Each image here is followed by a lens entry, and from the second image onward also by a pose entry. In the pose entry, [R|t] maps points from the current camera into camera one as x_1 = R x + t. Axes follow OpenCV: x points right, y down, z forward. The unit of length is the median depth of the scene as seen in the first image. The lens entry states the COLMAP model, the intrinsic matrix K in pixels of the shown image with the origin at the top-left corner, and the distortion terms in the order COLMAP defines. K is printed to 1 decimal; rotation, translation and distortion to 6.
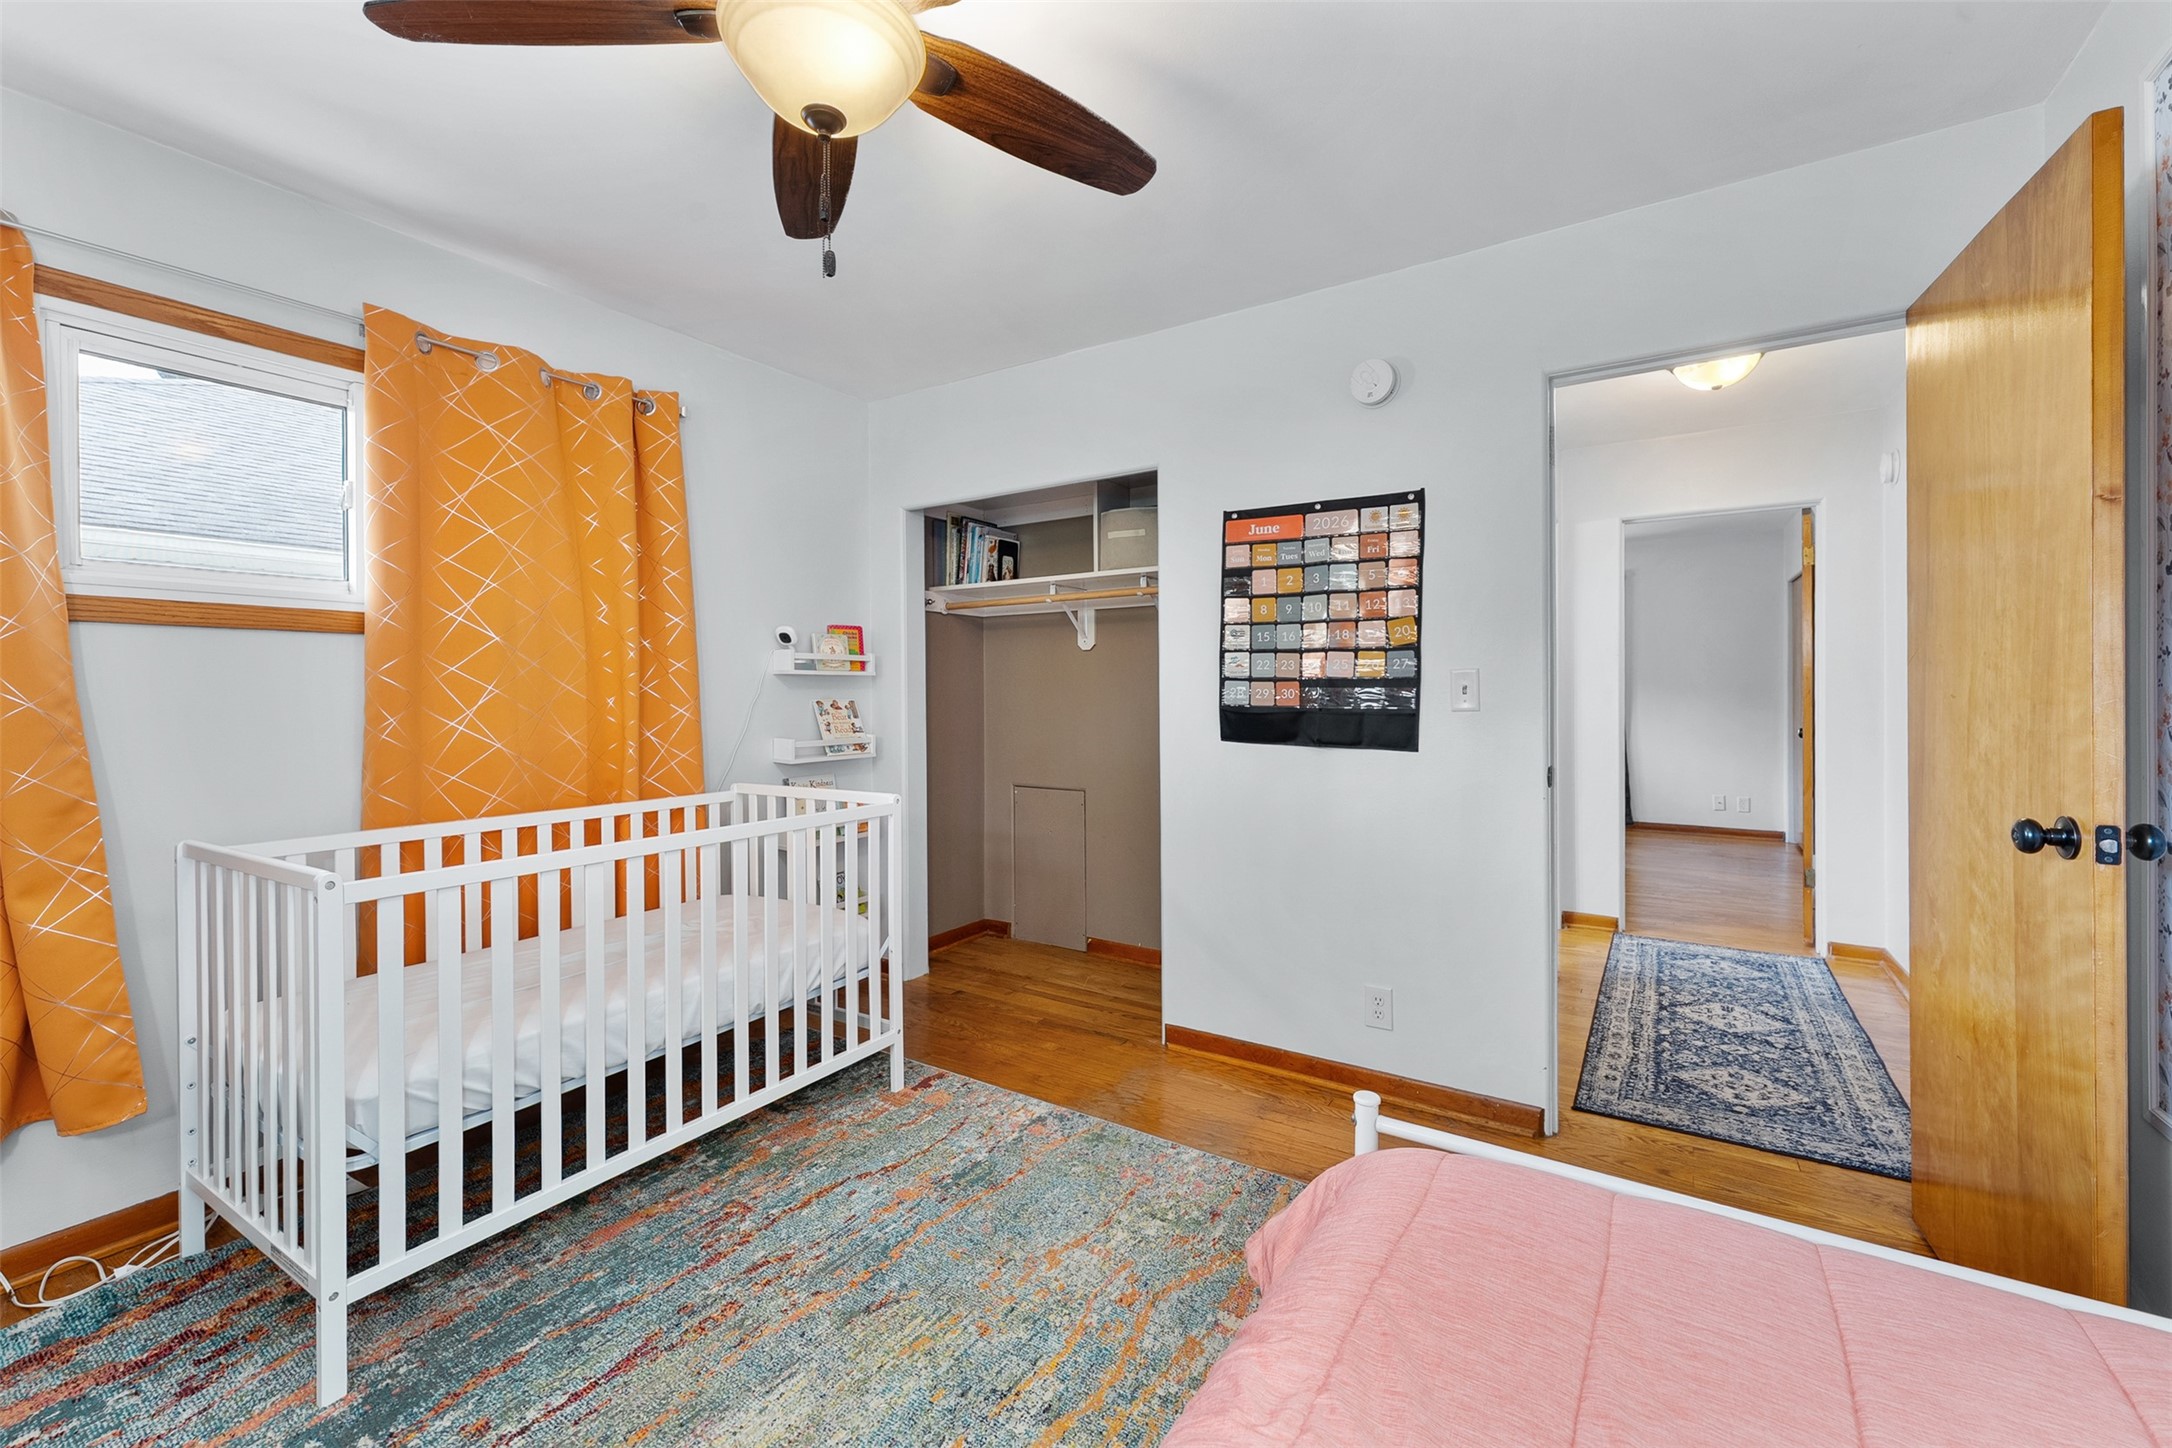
lens RADIAL K [[869.9, 0, 1084.0], [0, 869.9, 692.6], [0, 0, 1]] dist [-0.001384, -0.000134]
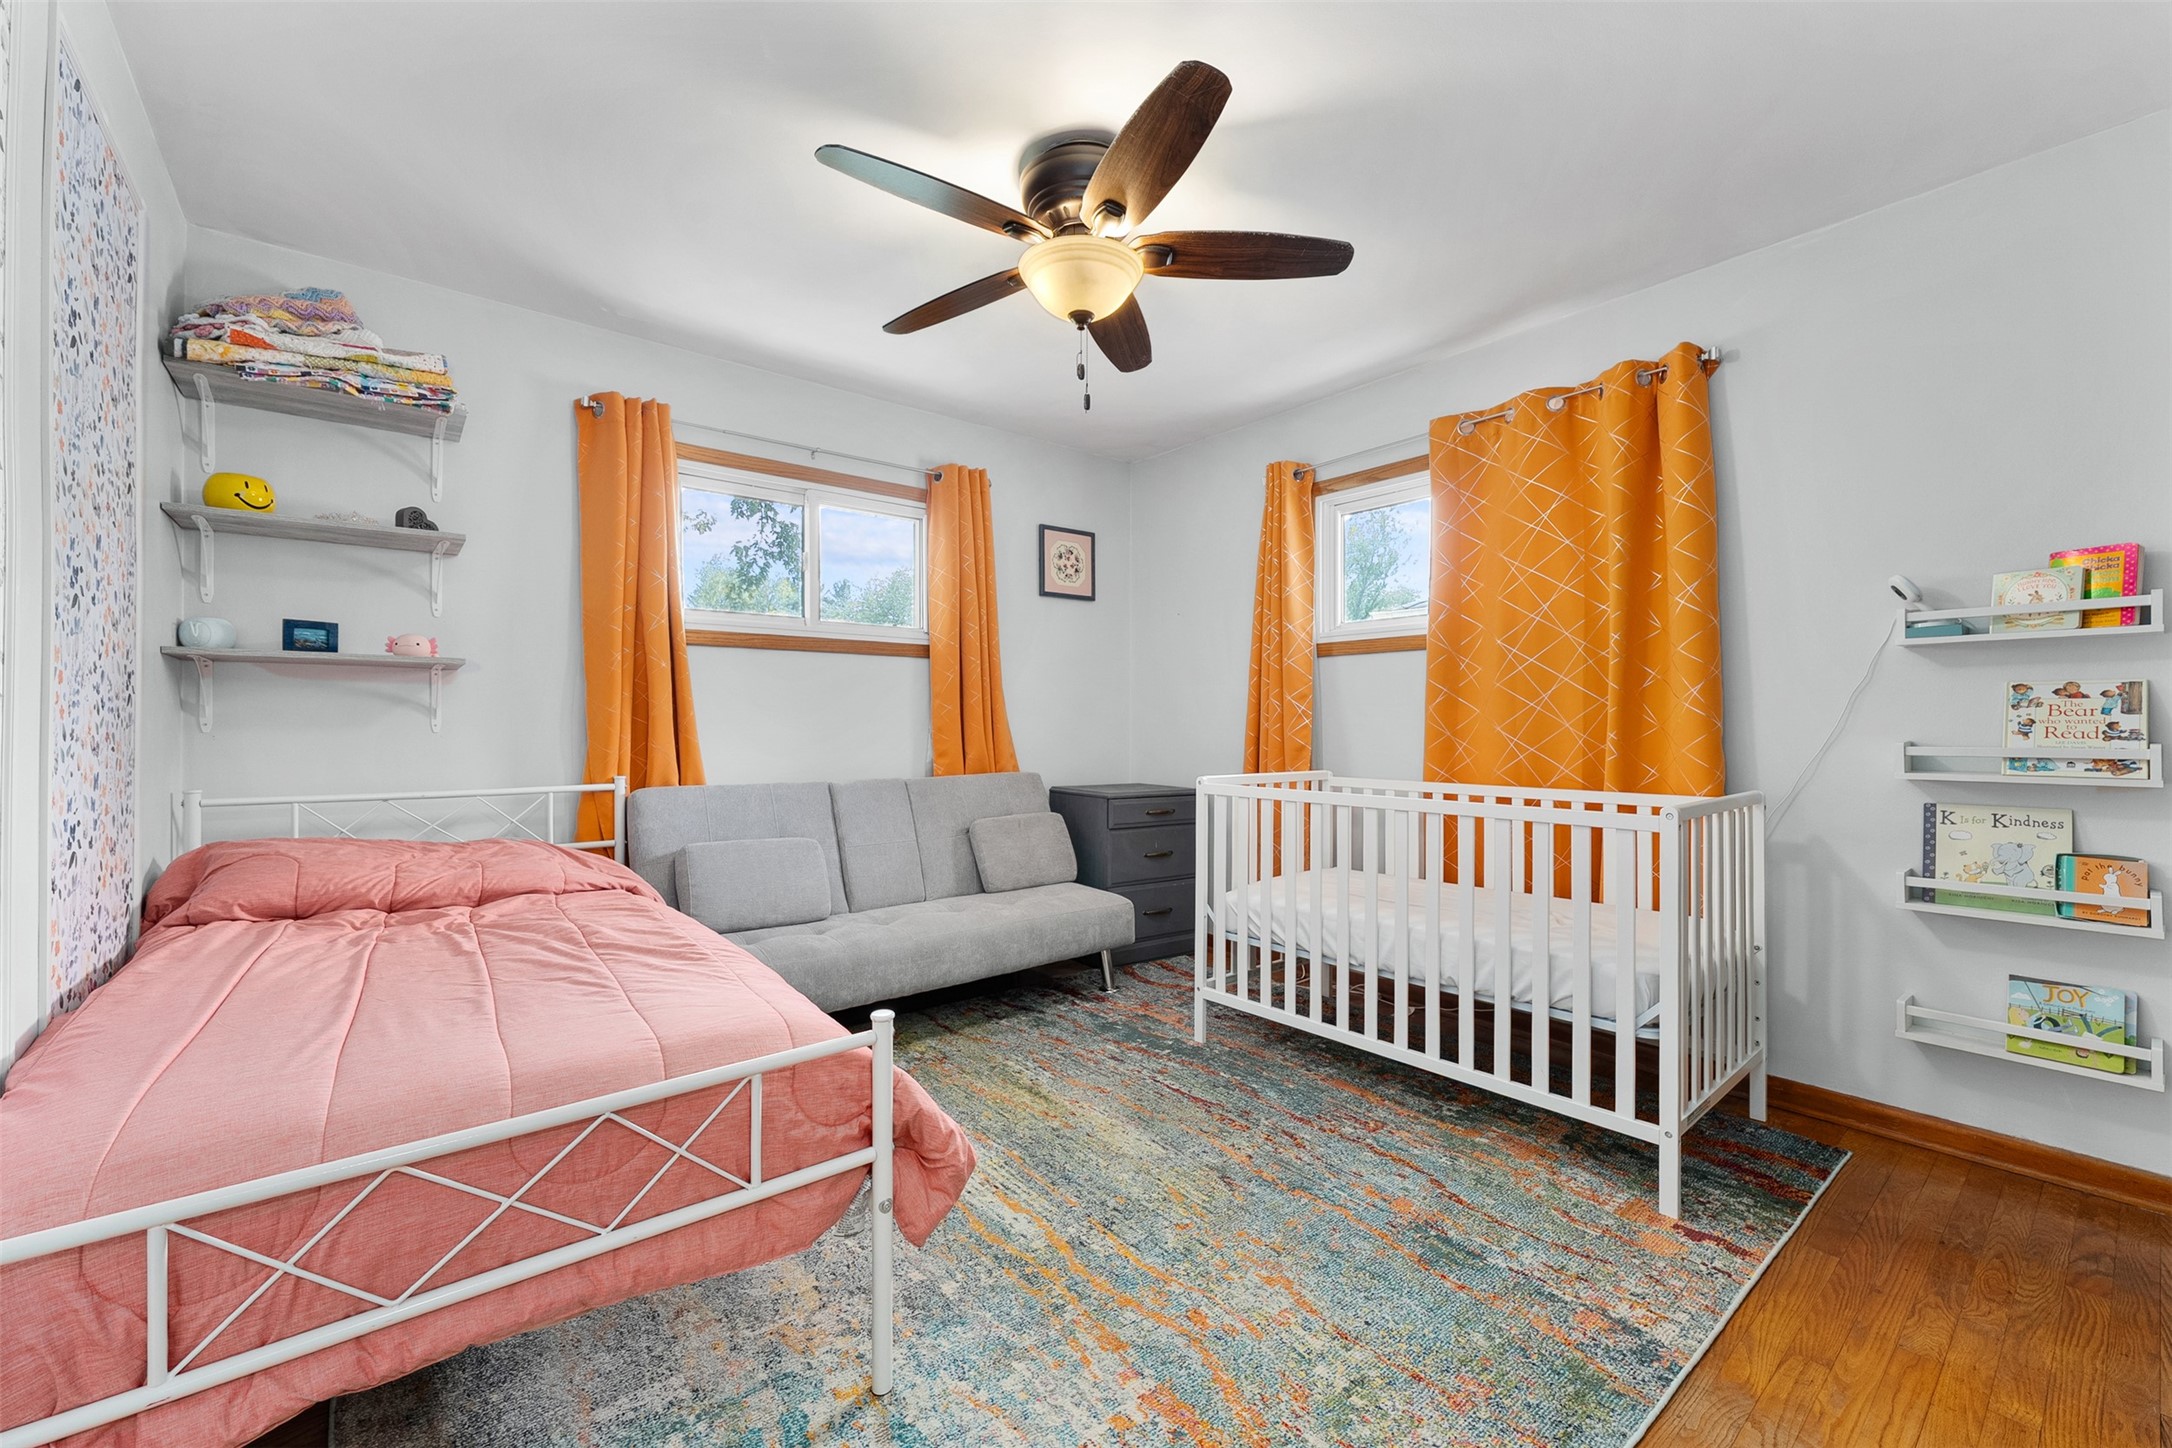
lens RADIAL K [[873.3, 0, 1080.9], [0, 873.3, 718.2], [0, 0, 1]] dist [-0.001285, 0.000127]
pose [[-0.307081, 0.004081, -0.951675, 0.712864], [0.010507, 0.999944, 0.000897, 0.039235], [0.951625, -0.009724, -0.307107, 0.857186]]
